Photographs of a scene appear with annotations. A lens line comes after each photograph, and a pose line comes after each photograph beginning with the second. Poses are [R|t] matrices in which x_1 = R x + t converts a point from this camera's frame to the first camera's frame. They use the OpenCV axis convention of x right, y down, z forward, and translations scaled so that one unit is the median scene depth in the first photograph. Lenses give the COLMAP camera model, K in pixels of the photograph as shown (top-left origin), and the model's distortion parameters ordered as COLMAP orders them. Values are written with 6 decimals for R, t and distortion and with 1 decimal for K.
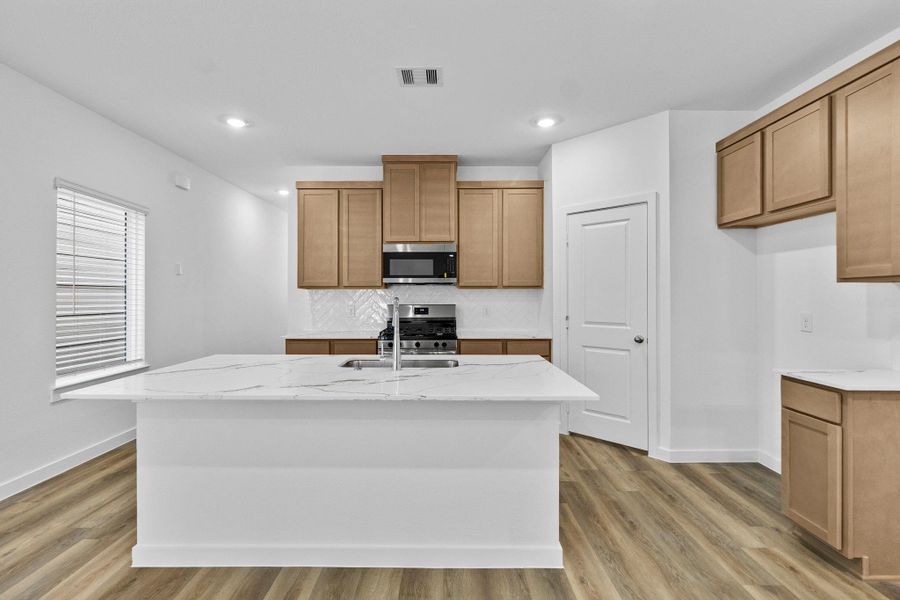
lens RADIAL K [[418.2, 0, 449.5], [0, 418.2, 295.0], [0, 0, 1]] dist [-0.000274, 0.000981]
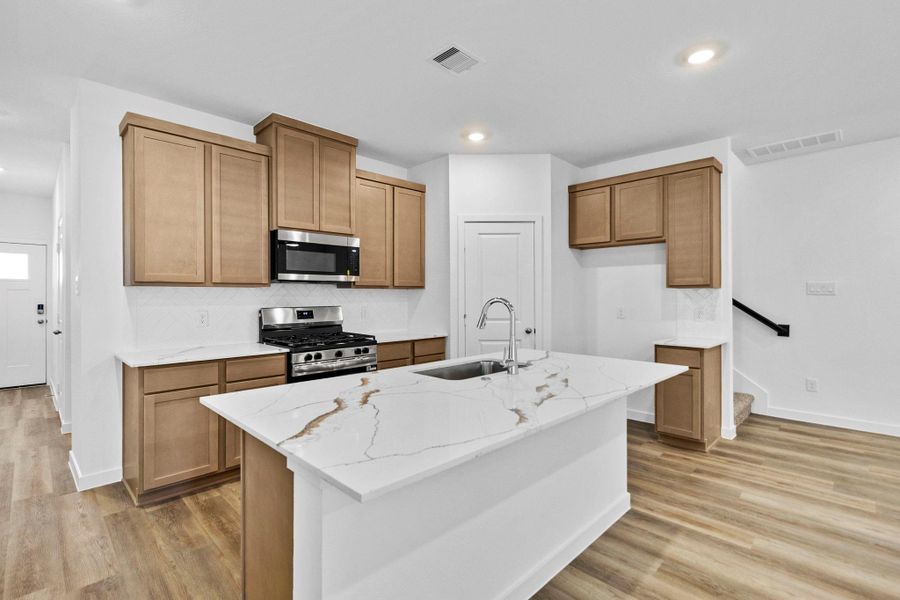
lens RADIAL K [[418.2, 0, 450.9], [0, 418.2, 297.0], [0, 0, 1]] dist [-0.000274, 0.000981]
pose [[0.704180, -0.002677, 0.710016, -0.583162], [0.000333, 0.999994, 0.003440, 0.000824], [-0.710021, -0.002187, 0.704177, 0.277521]]
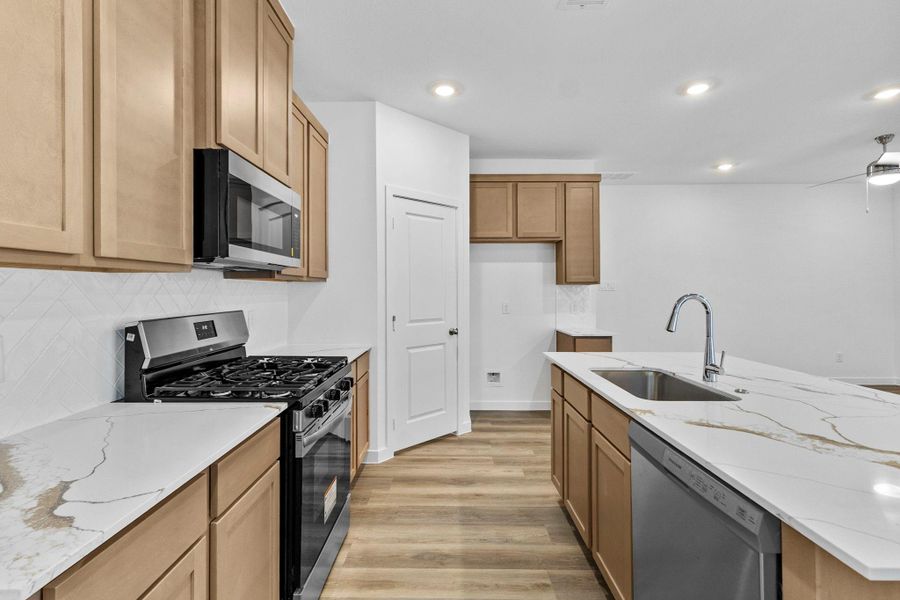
lens RADIAL K [[418.2, 0, 445.9], [0, 418.2, 288.0], [0, 0, 1]] dist [-0.000274, 0.000981]
pose [[0.011565, 0.006286, 0.999913, -0.621432], [0.001556, 0.999979, -0.006304, -0.000809], [-0.999932, 0.001628, 0.011555, 0.980294]]
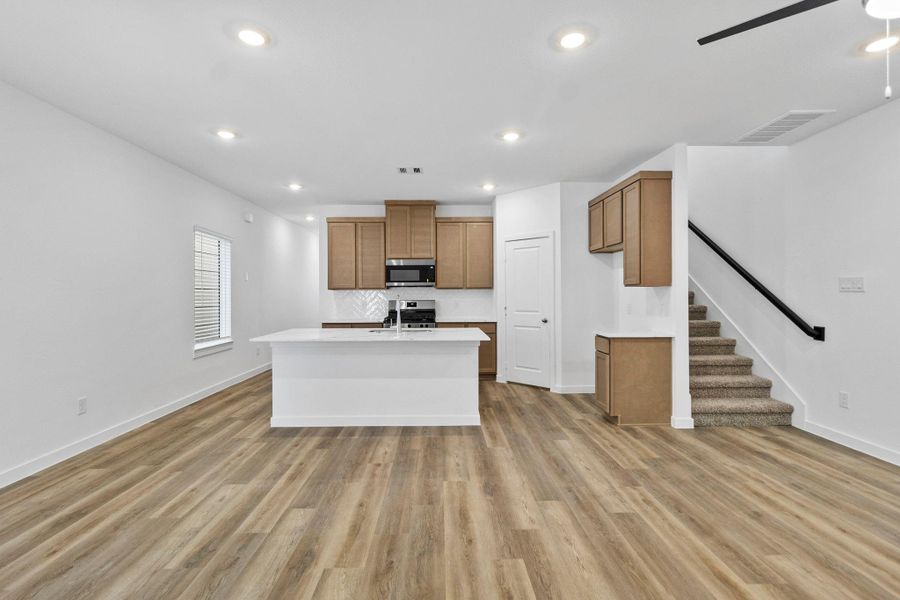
lens RADIAL K [[418.2, 0, 452.1], [0, 418.2, 295.1], [0, 0, 1]] dist [-0.000274, 0.000981]
pose [[0.999607, -0.004283, 0.027715, 0.043781], [0.004139, 0.999978, 0.005268, -0.003158], [-0.027737, -0.005151, 0.999602, -0.607678]]
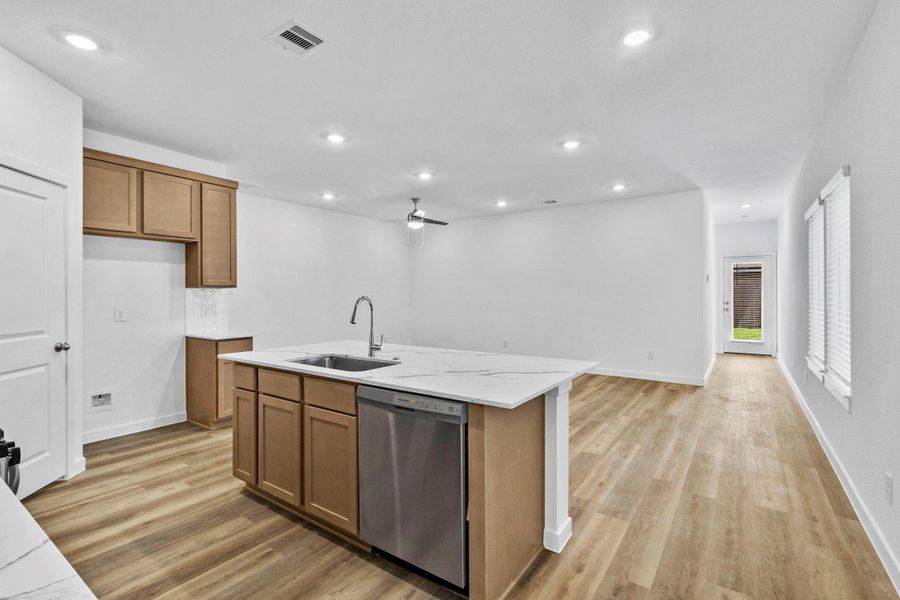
lens RADIAL K [[418.2, 0, 443.7], [0, 418.2, 294.9], [0, 0, 1]] dist [-0.000274, 0.000981]
pose [[-0.809449, -0.001835, 0.587188, -0.645321], [-0.000565, 0.999997, 0.002347, -0.001230], [-0.587190, 0.001568, -0.809447, 1.197878]]
